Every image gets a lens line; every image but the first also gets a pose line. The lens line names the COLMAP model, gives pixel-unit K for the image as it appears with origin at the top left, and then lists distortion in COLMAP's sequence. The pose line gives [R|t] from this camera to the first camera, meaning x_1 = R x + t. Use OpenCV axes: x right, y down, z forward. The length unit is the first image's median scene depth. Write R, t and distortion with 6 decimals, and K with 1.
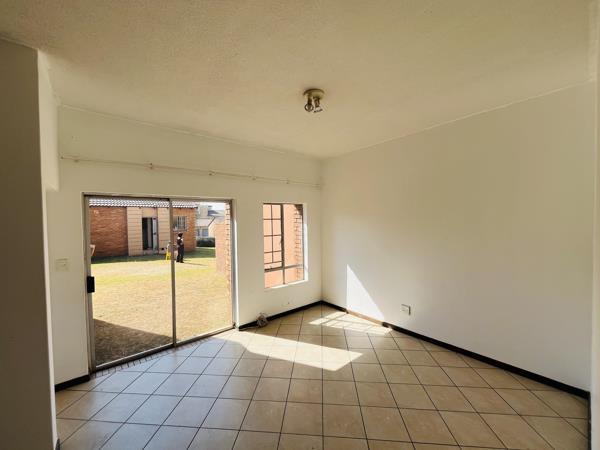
lens RADIAL K [[242.3, 0, 298.6], [0, 242.3, 225.9], [0, 0, 1]] dist [-0.001757, -0.000339]
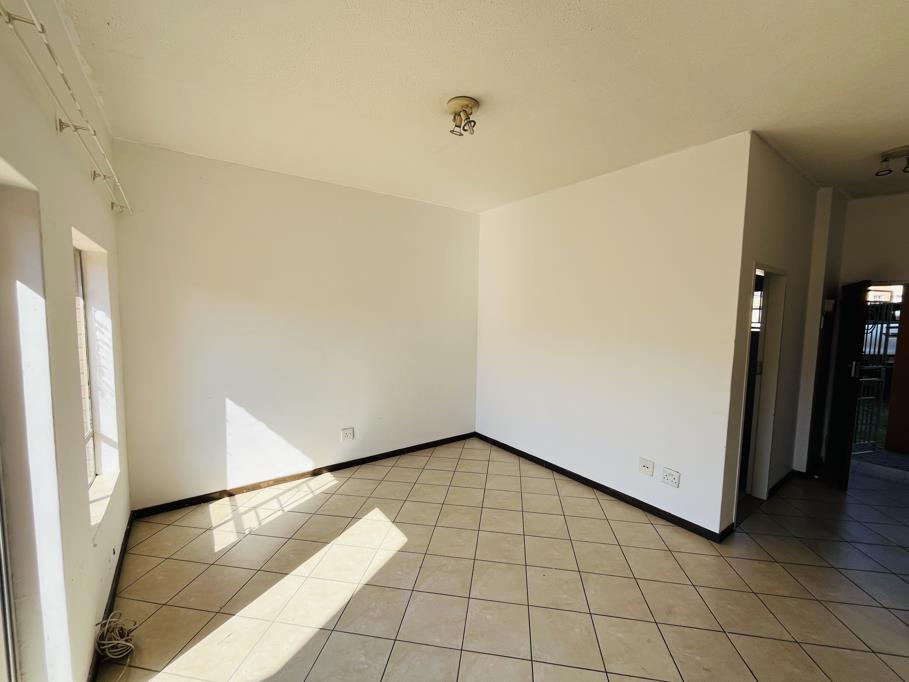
lens RADIAL K [[367.0, 0, 452.5], [0, 367.0, 344.4], [0, 0, 1]] dist [-0.001757, -0.000339]
pose [[0.064119, -0.072351, 0.995316, -0.502444], [0.007137, 0.997376, 0.072041, 0.004588], [-0.997917, 0.002484, 0.064467, 0.522857]]
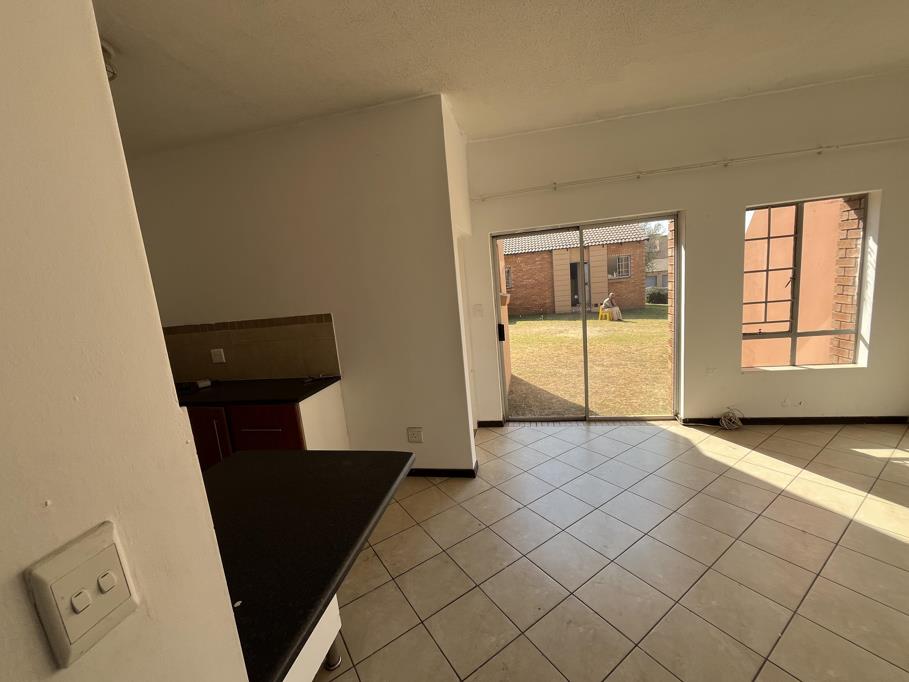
lens RADIAL K [[367.0, 0, 453.5], [0, 367.0, 340.7], [0, 0, 1]] dist [-0.001757, -0.000339]
pose [[0.627339, 0.079647, -0.774662, 0.091977], [0.063784, 0.986158, 0.153046, 0.026473], [0.776130, -0.145423, 0.613576, -0.023346]]
